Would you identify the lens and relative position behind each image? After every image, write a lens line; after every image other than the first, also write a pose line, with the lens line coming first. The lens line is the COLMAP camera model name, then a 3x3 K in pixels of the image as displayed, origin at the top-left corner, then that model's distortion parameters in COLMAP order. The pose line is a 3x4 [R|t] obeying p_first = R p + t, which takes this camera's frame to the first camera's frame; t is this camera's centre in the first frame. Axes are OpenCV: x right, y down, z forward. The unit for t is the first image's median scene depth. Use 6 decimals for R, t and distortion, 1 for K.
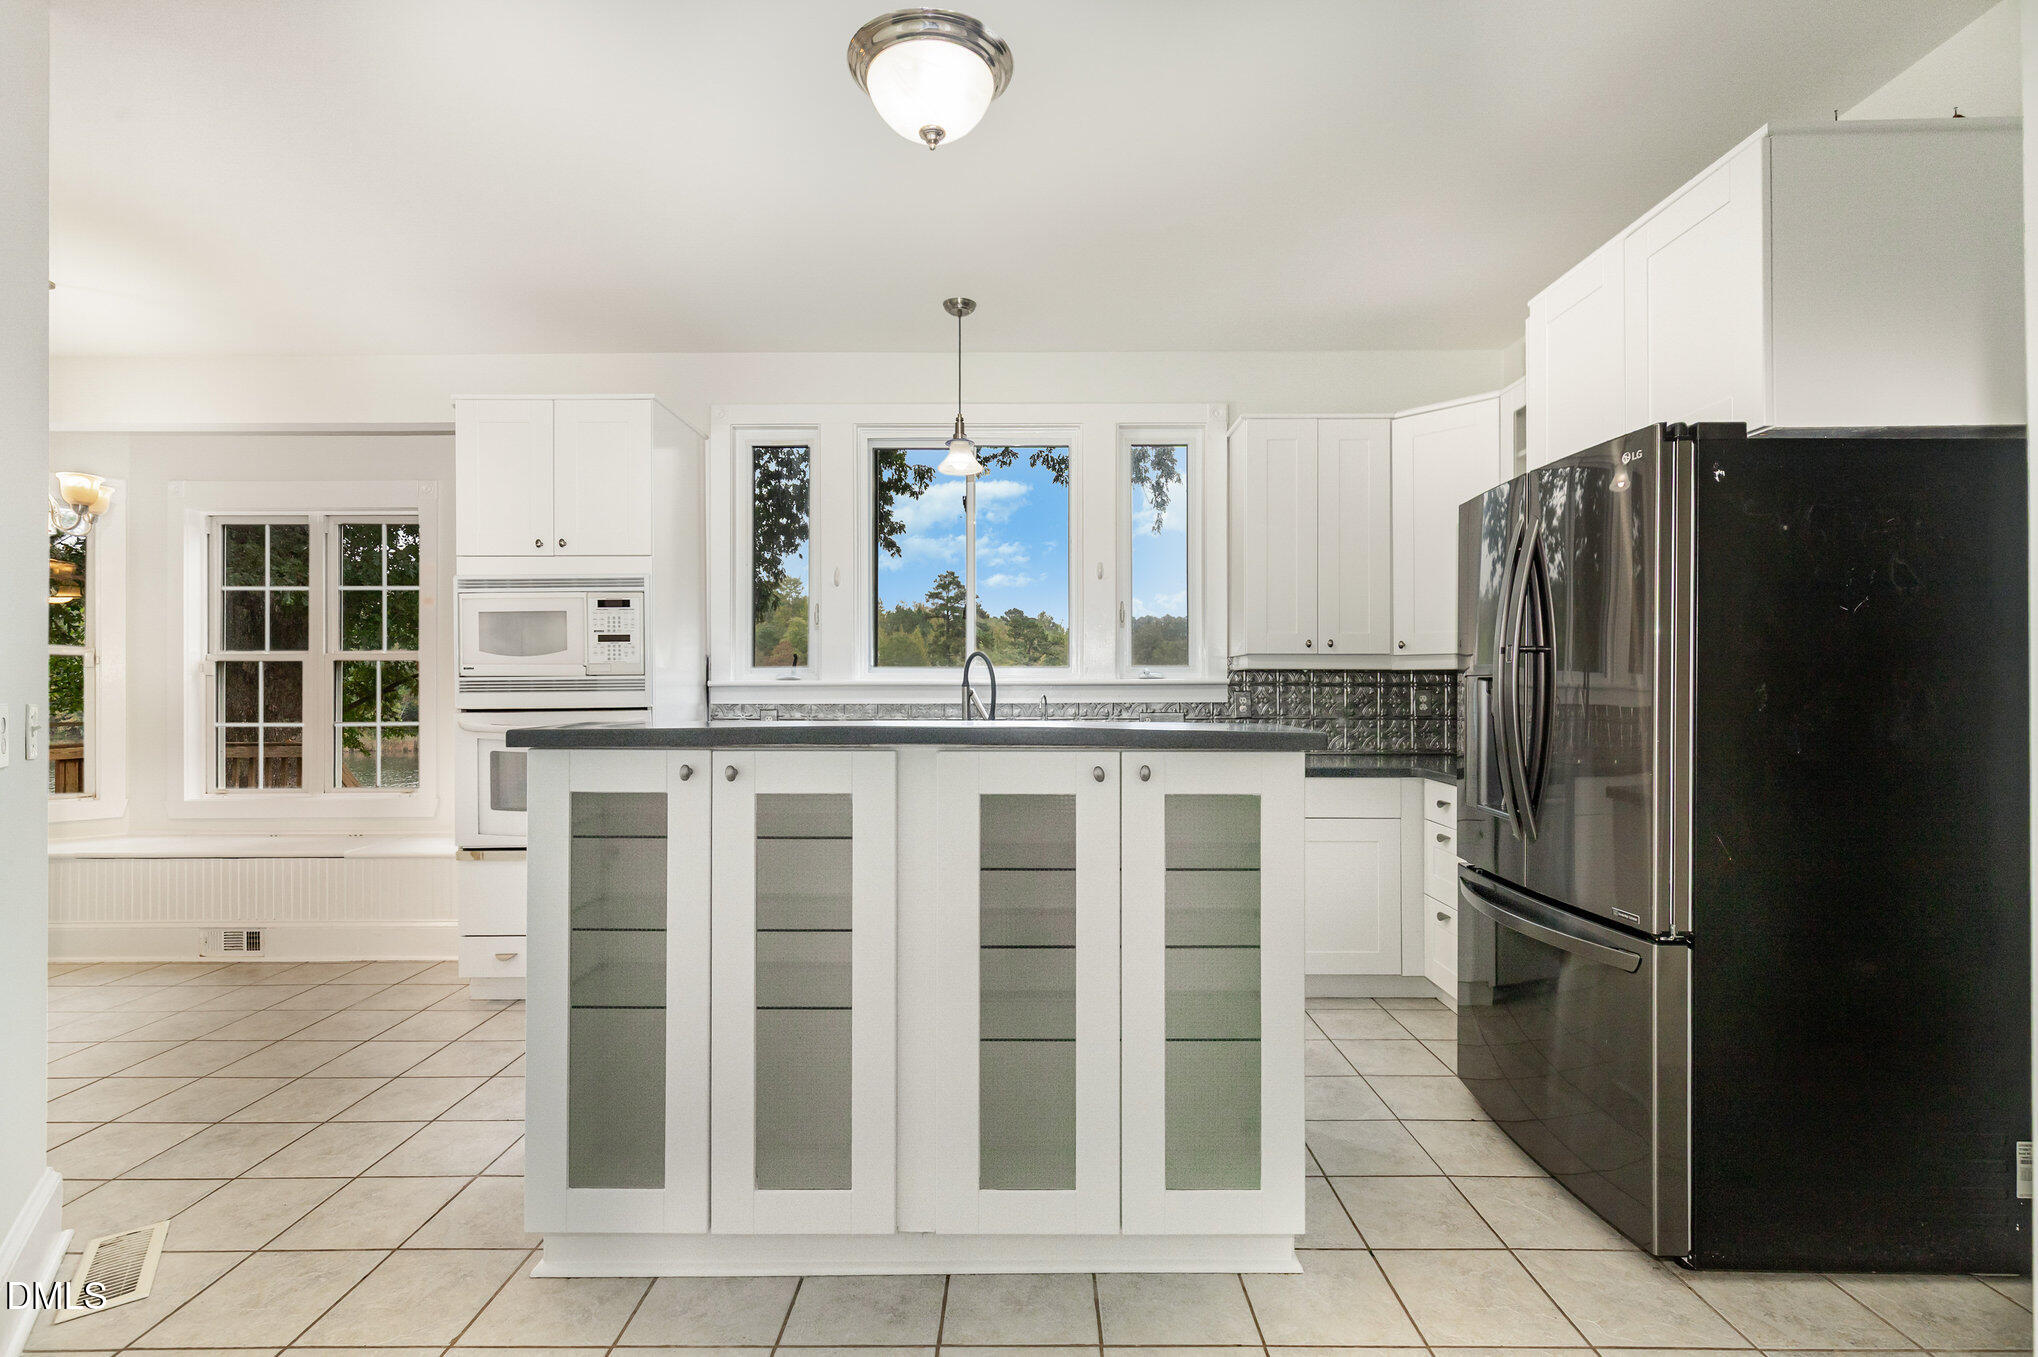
lens RADIAL K [[939.9, 0, 1023.2], [0, 939.9, 678.3], [0, 0, 1]] dist [0.010077, -0.000569]
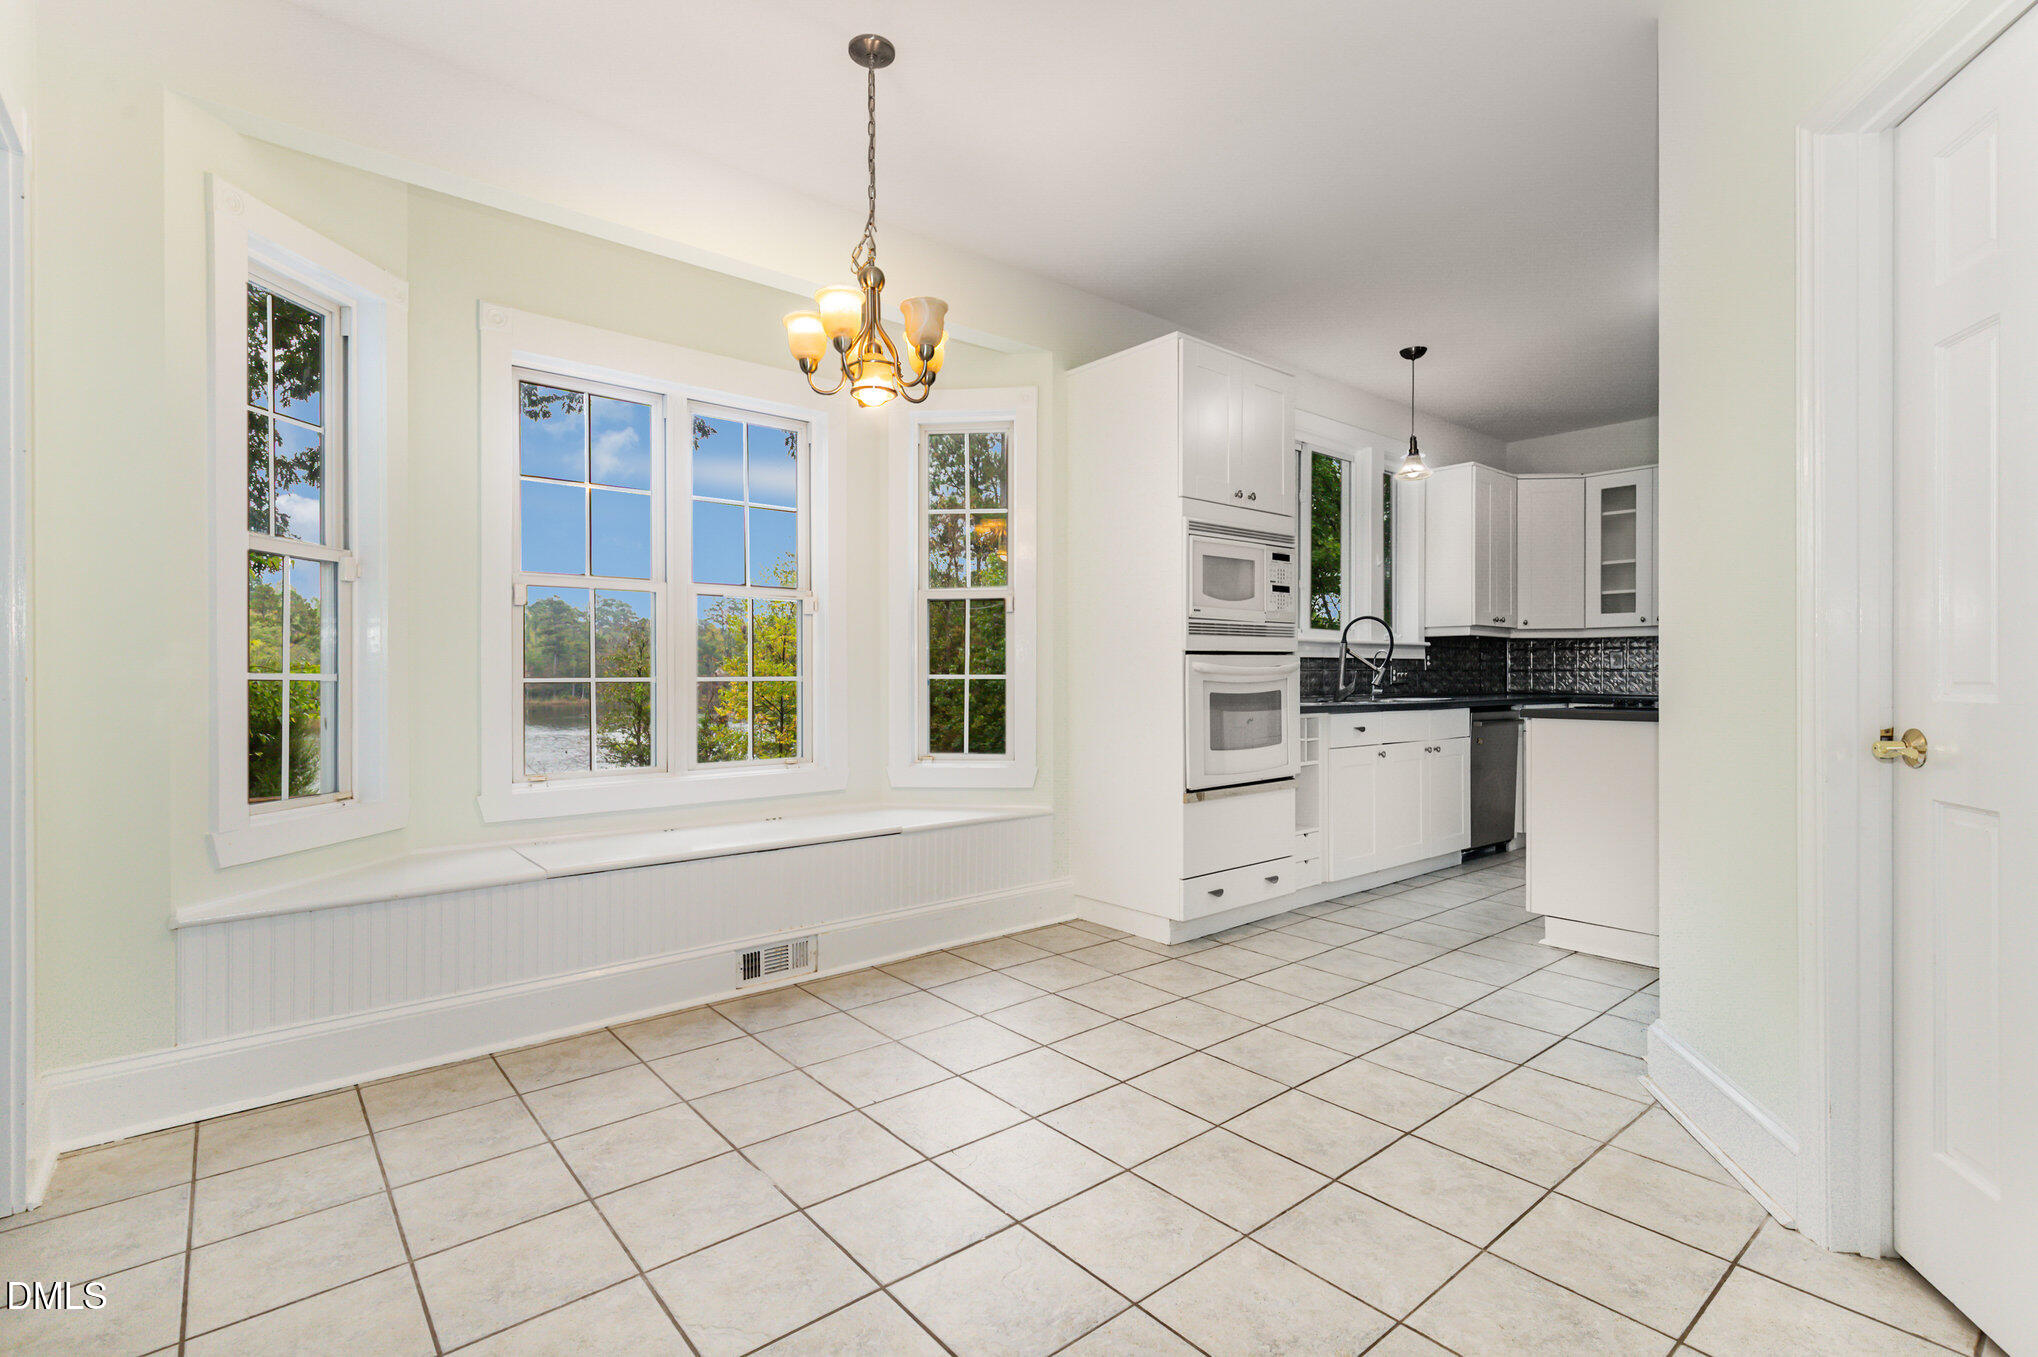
lens RADIAL K [[939.9, 0, 1023.2], [0, 939.9, 678.3], [0, 0, 1]] dist [0.010077, -0.000569]
pose [[0.757609, -0.001370, 0.652708, -1.341280], [-0.003790, 0.999972, 0.006499, 0.054047], [-0.652698, -0.007397, 0.757582, 0.353521]]
